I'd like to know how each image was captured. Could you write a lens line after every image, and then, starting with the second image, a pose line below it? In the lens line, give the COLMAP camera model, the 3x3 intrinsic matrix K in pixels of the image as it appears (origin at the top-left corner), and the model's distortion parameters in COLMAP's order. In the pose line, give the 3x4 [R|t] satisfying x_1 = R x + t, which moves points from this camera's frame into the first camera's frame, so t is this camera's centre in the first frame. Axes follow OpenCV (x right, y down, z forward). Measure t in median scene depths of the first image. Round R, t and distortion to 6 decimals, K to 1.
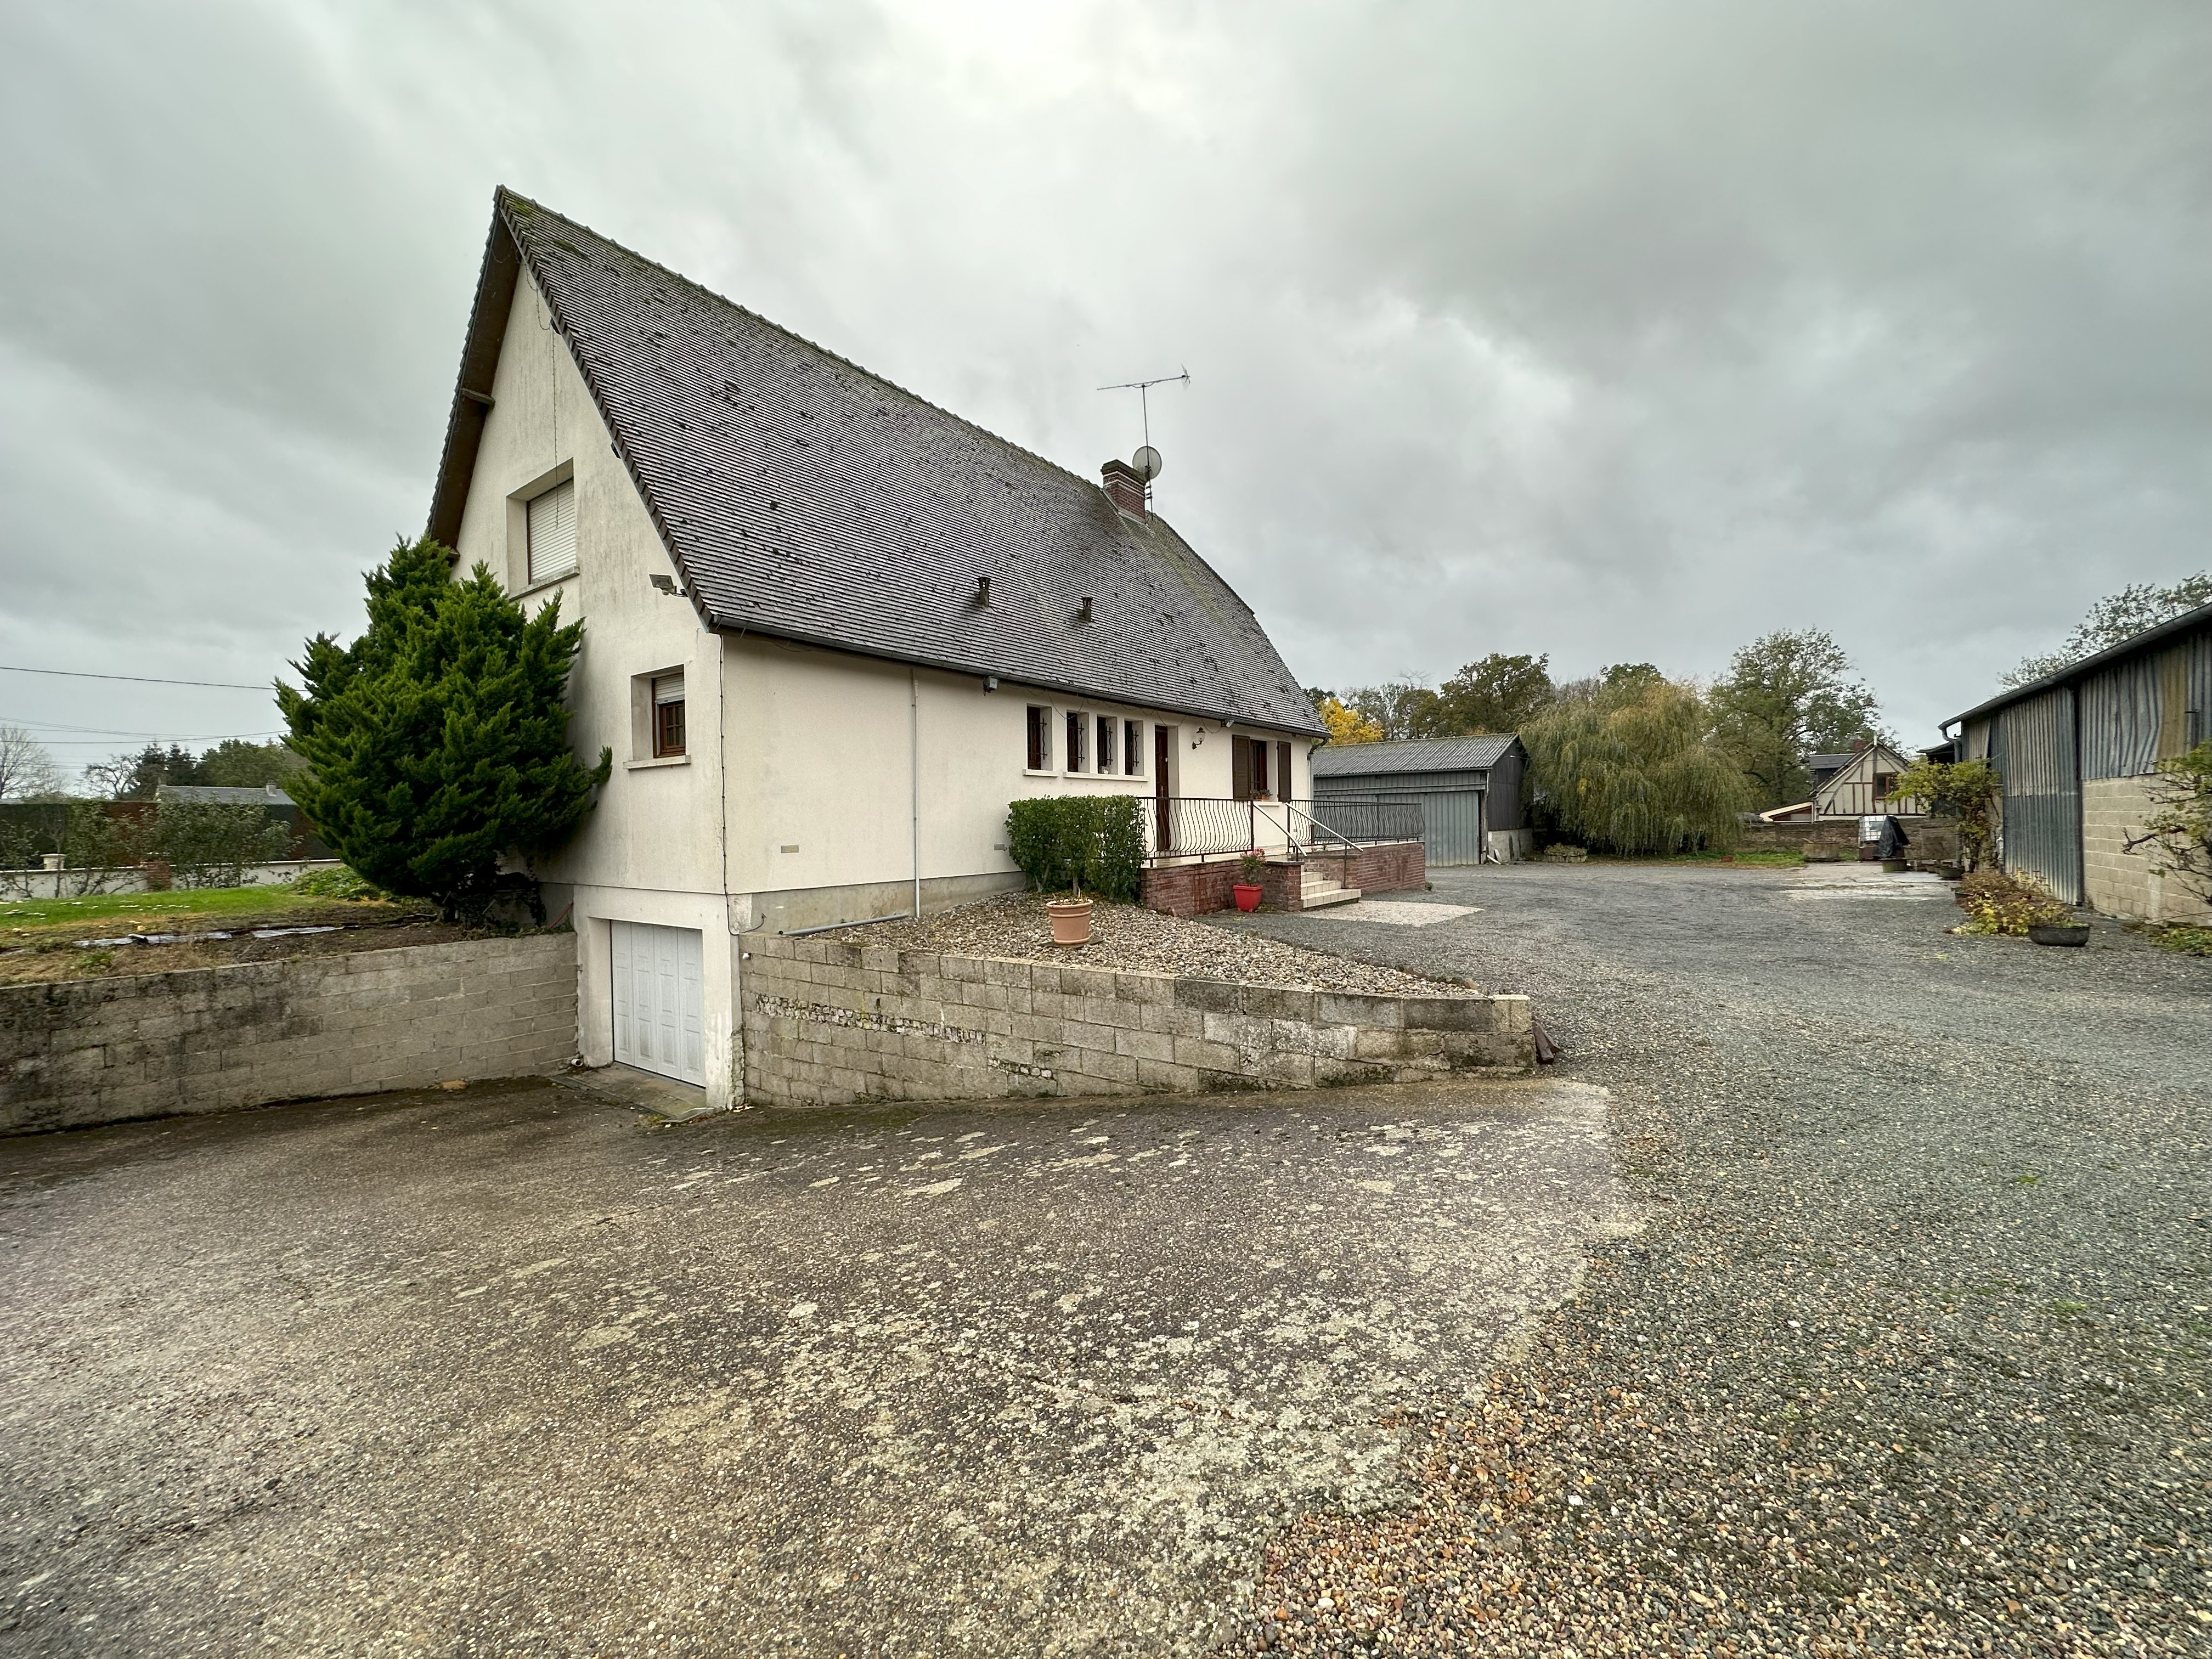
lens RADIAL K [[876.6, 0, 1106.0], [0, 876.6, 829.5], [0, 0, 1]] dist [-0.016850, 0.010614]
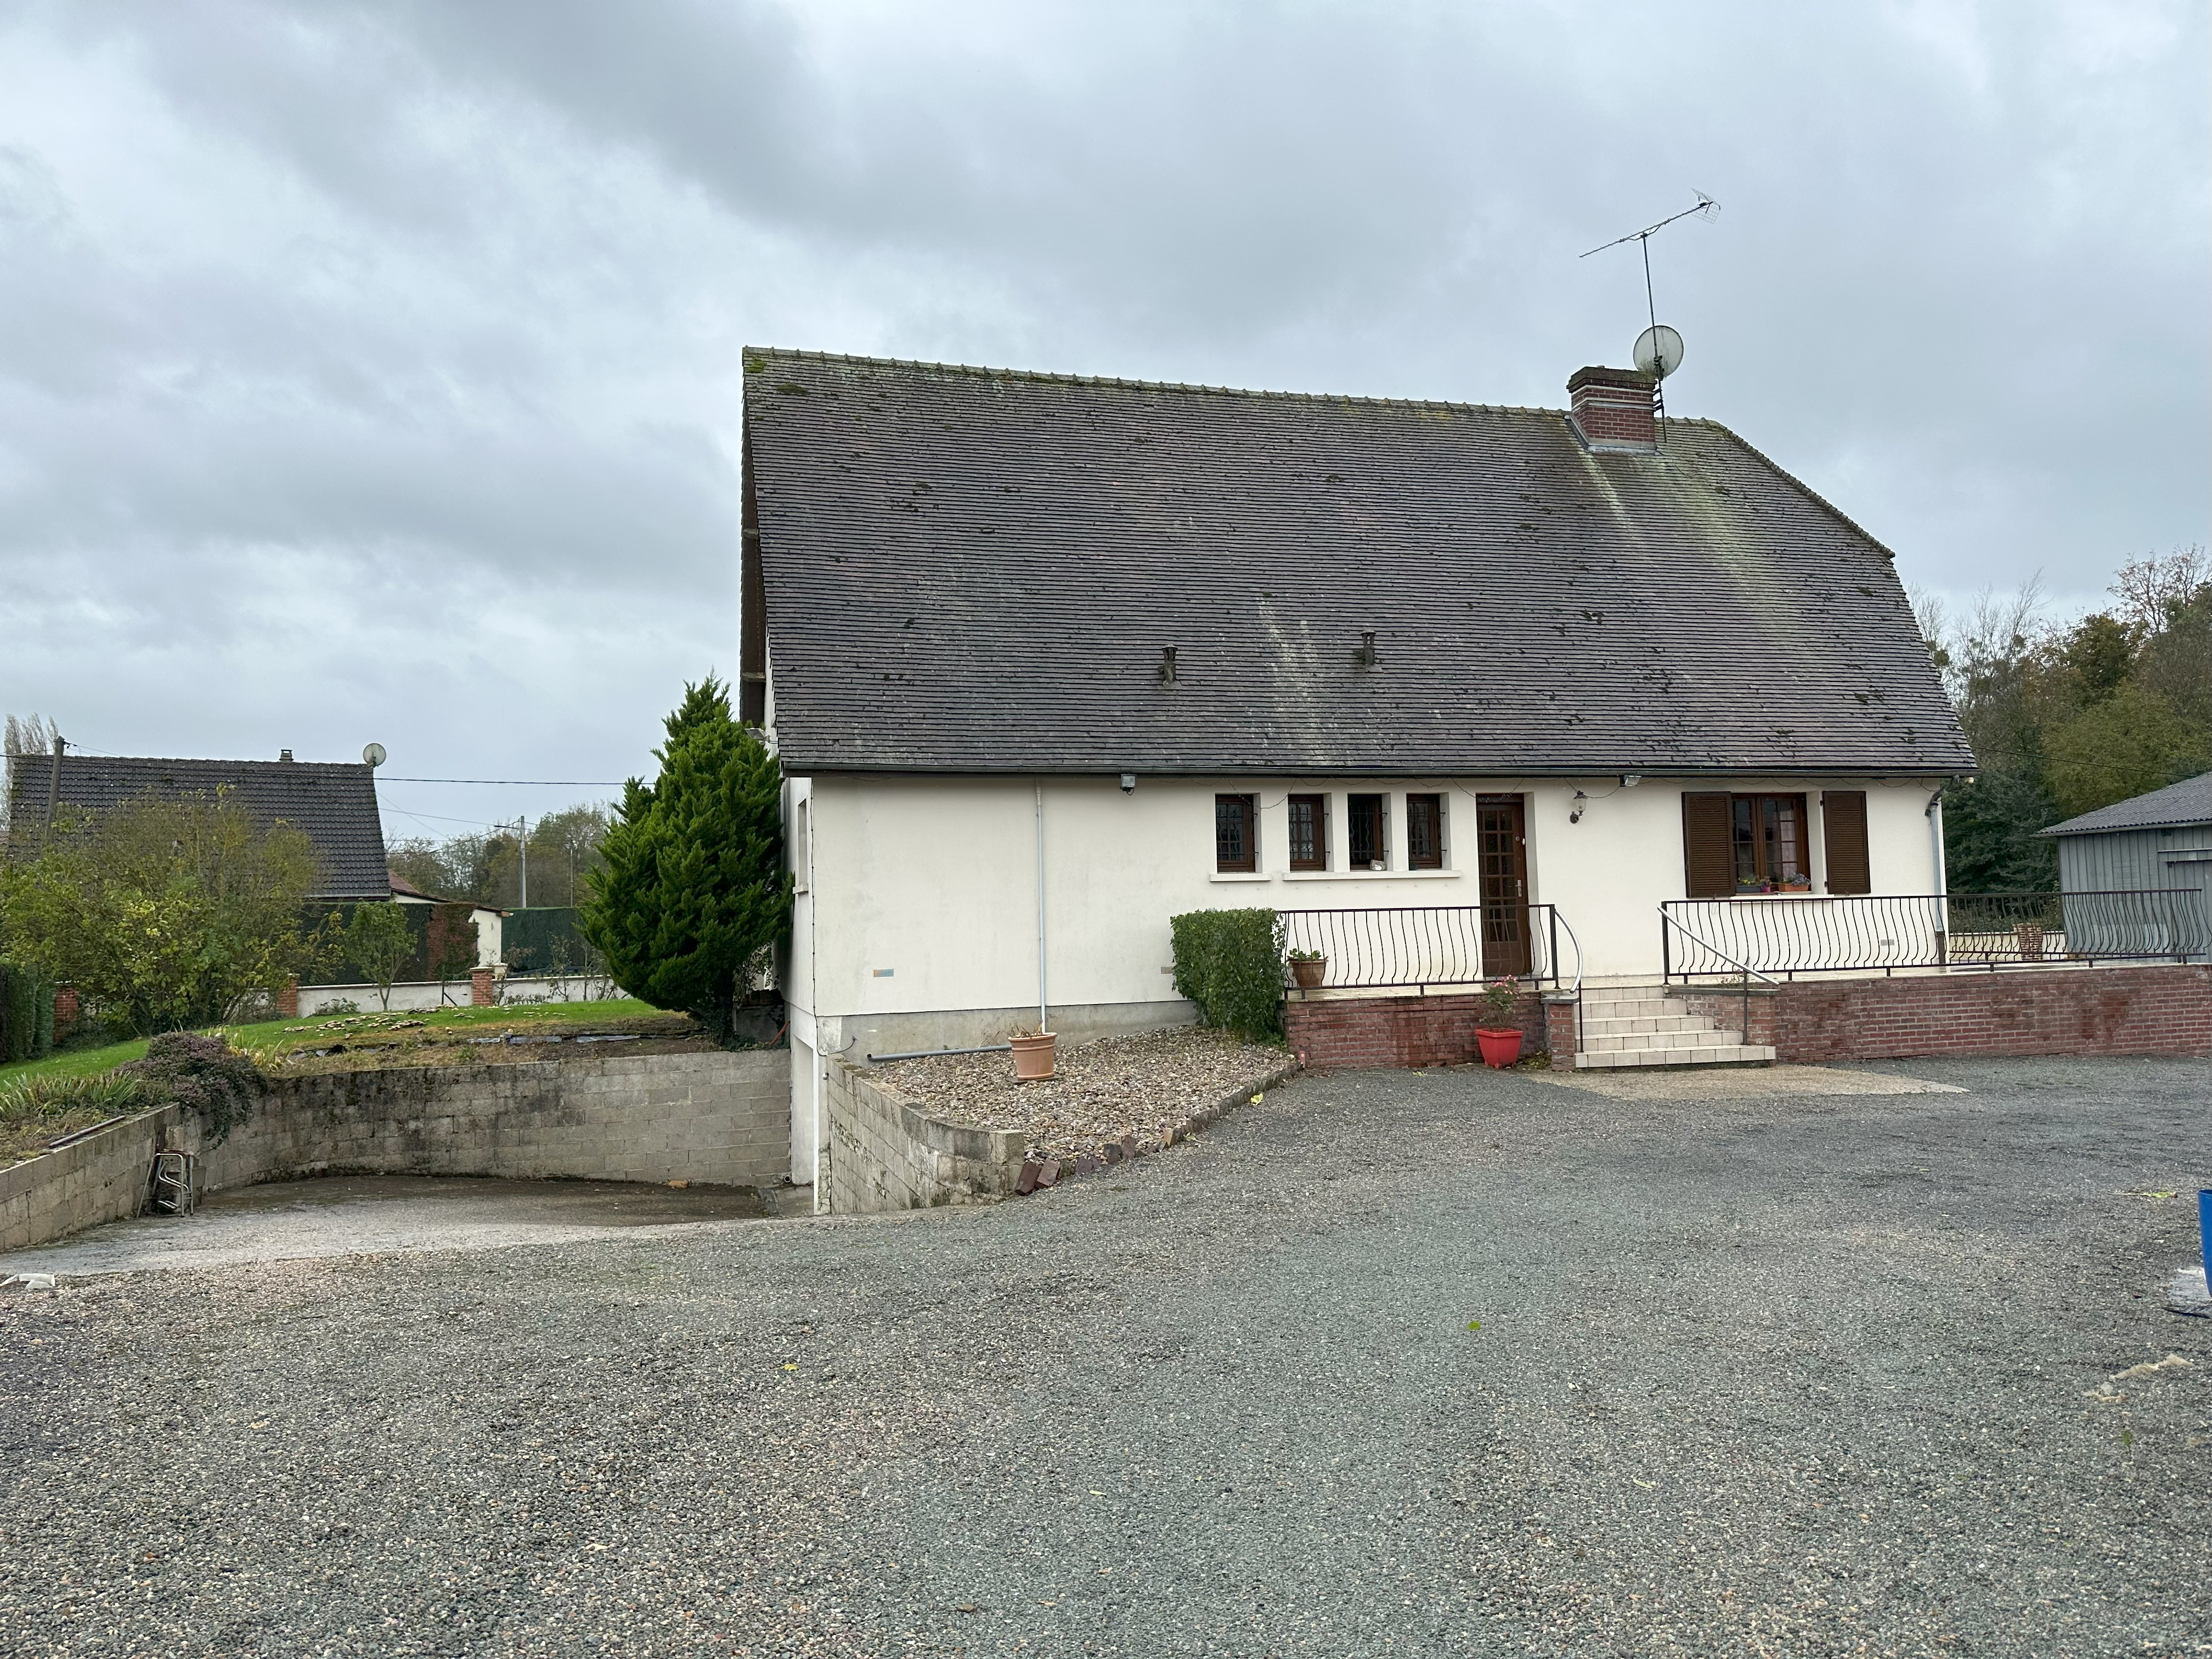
lens RADIAL K [[1526.9, 0, 1106.0], [0, 1526.9, 829.5], [0, 0, 1]] dist [0.153880, -0.184057]
pose [[0.788474, -0.041597, -0.613659, 0.896025], [0.008894, 0.998377, -0.056247, -0.039482], [0.615003, 0.038892, 0.787565, -0.233945]]
